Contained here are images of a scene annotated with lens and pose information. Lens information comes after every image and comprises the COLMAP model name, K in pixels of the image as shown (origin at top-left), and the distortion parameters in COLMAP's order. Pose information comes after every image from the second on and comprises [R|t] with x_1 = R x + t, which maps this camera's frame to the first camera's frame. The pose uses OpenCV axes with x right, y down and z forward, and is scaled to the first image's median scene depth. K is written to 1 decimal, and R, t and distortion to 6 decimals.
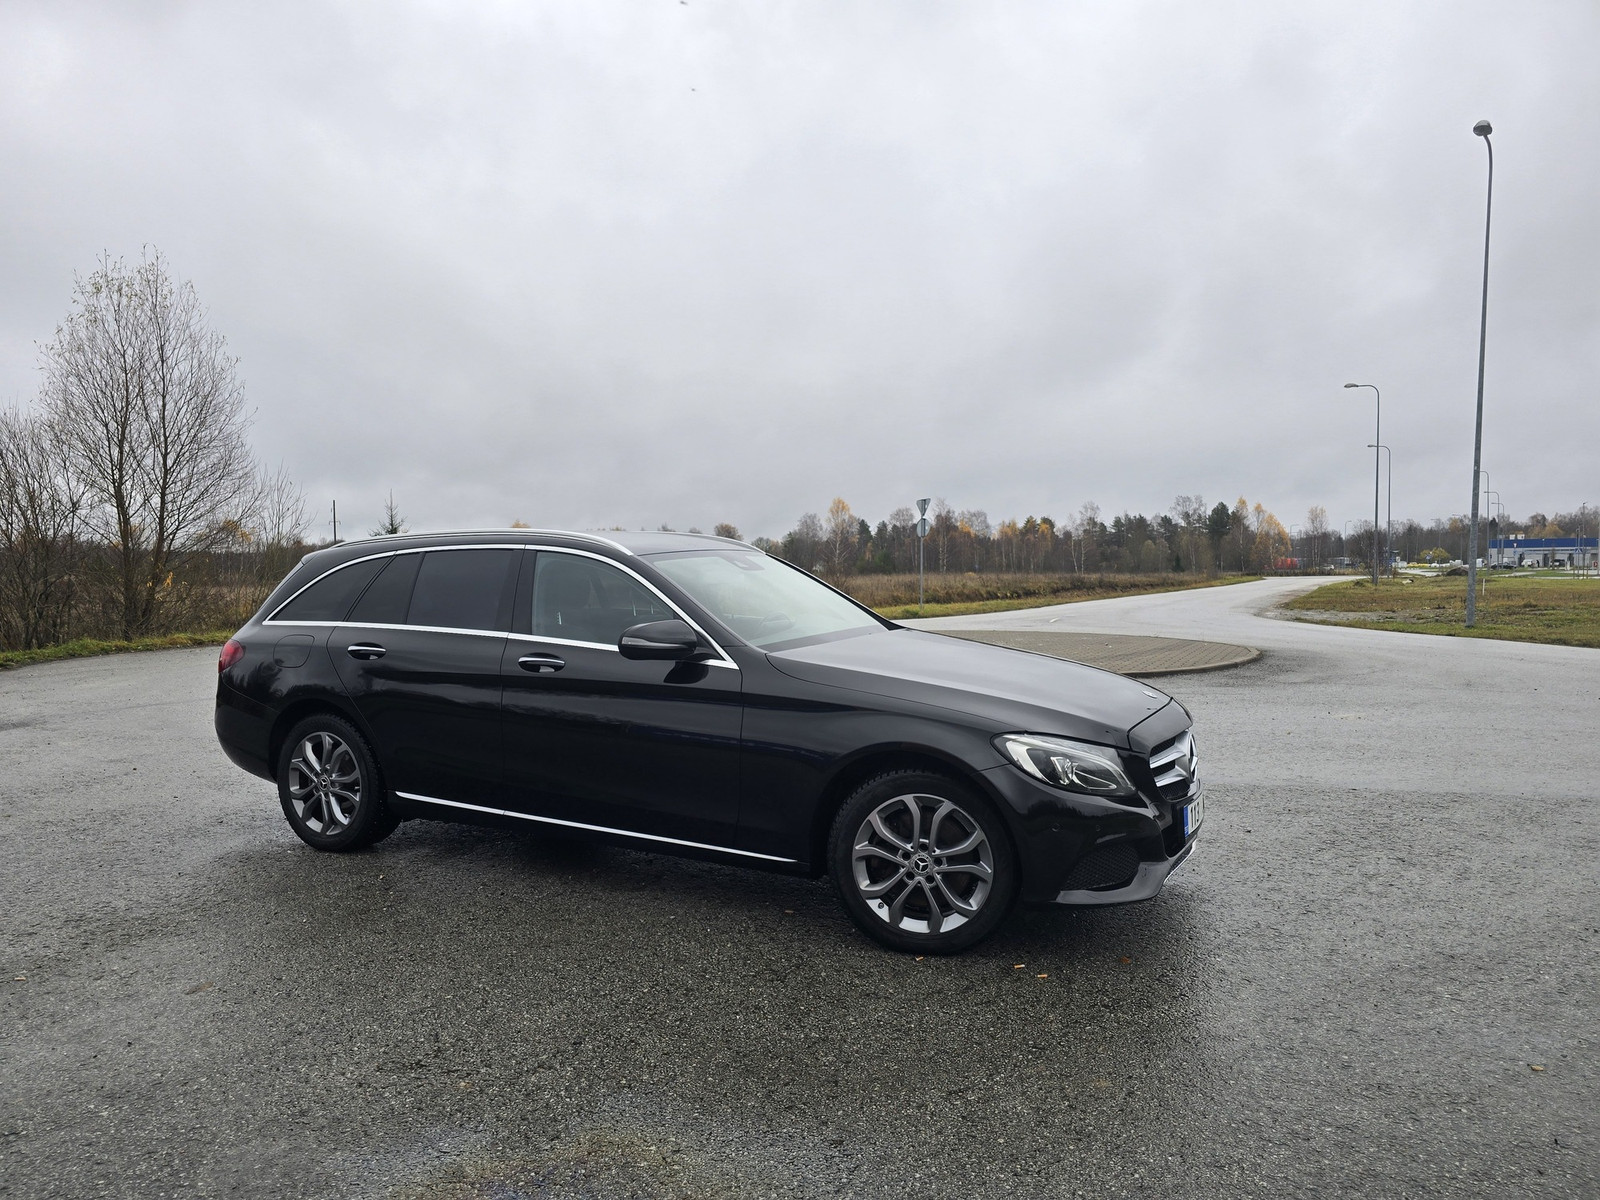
lens RADIAL K [[1054.9, 0, 802.1], [0, 1054.9, 607.2], [0, 0, 1]] dist [0.047869, -0.026762]
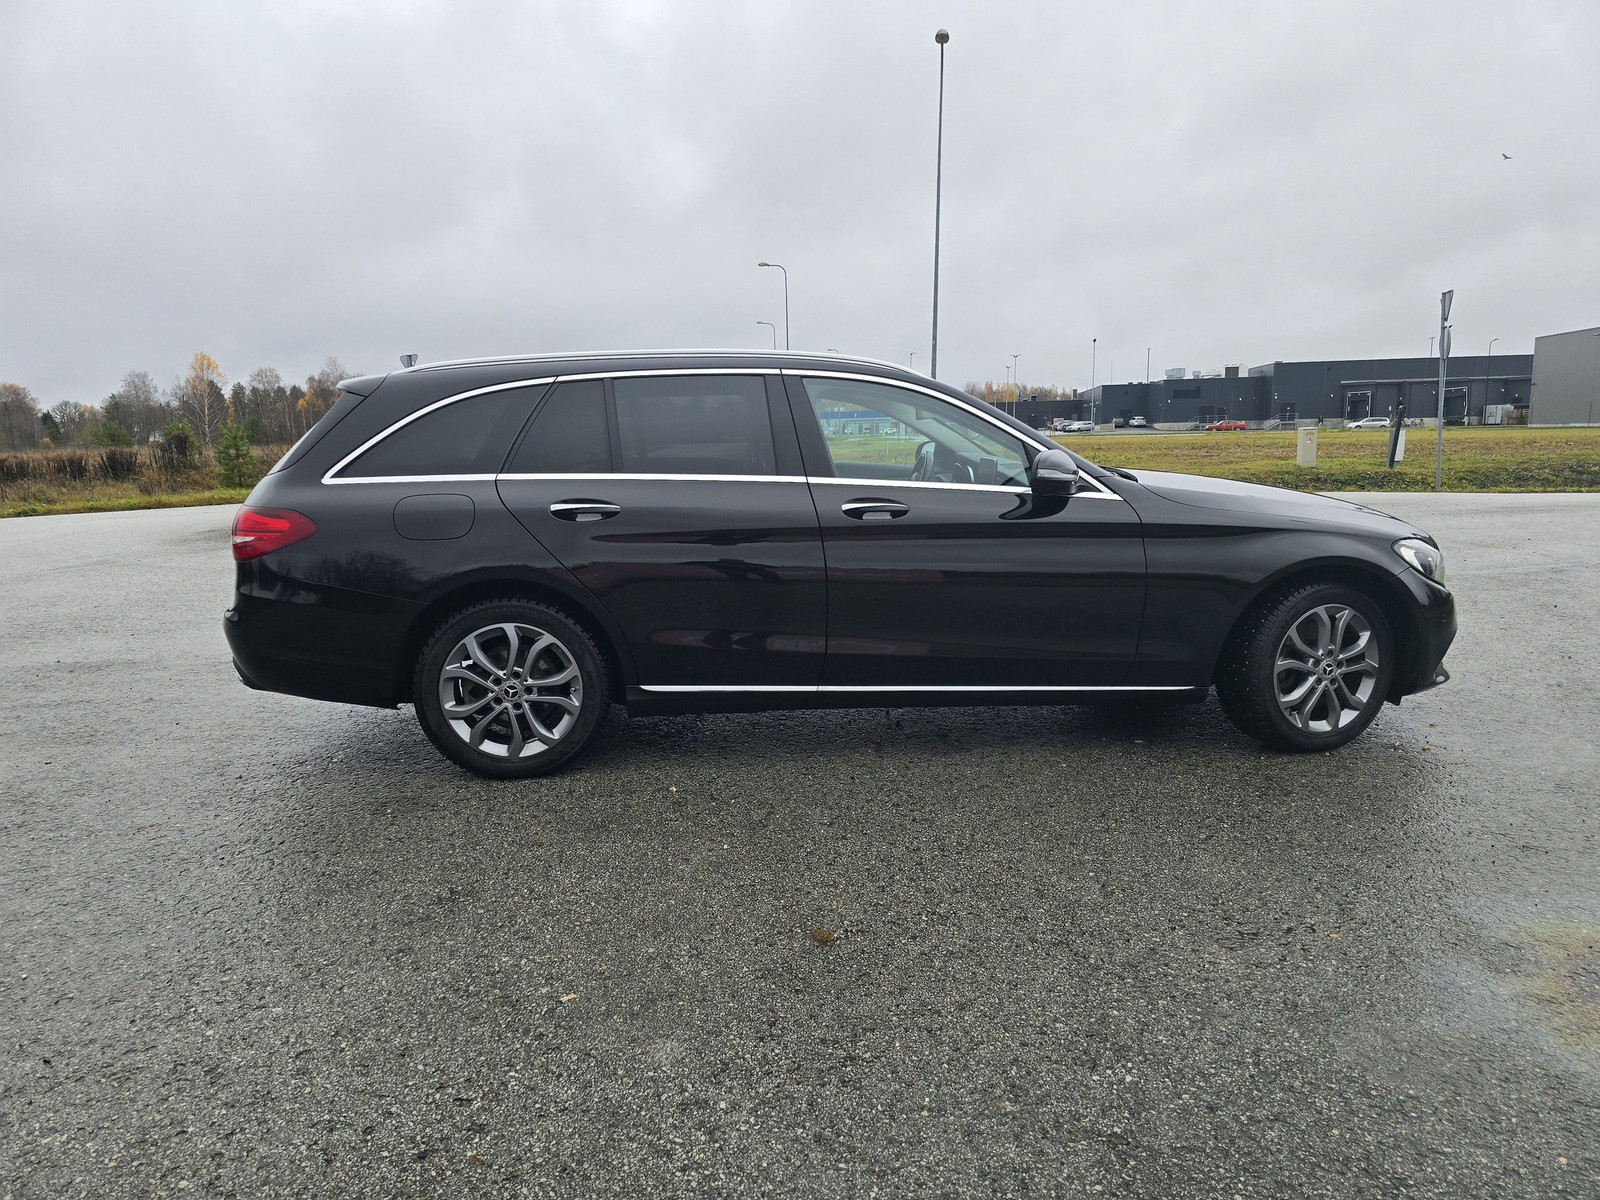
lens RADIAL K [[1054.9, 0, 792.6], [0, 1054.9, 597.5], [0, 0, 1]] dist [0.047869, -0.026762]
pose [[0.853094, -0.091750, 0.513627, -0.697274], [0.032400, 0.991833, 0.123359, 0.015925], [-0.520750, -0.088595, 0.849100, 0.289144]]
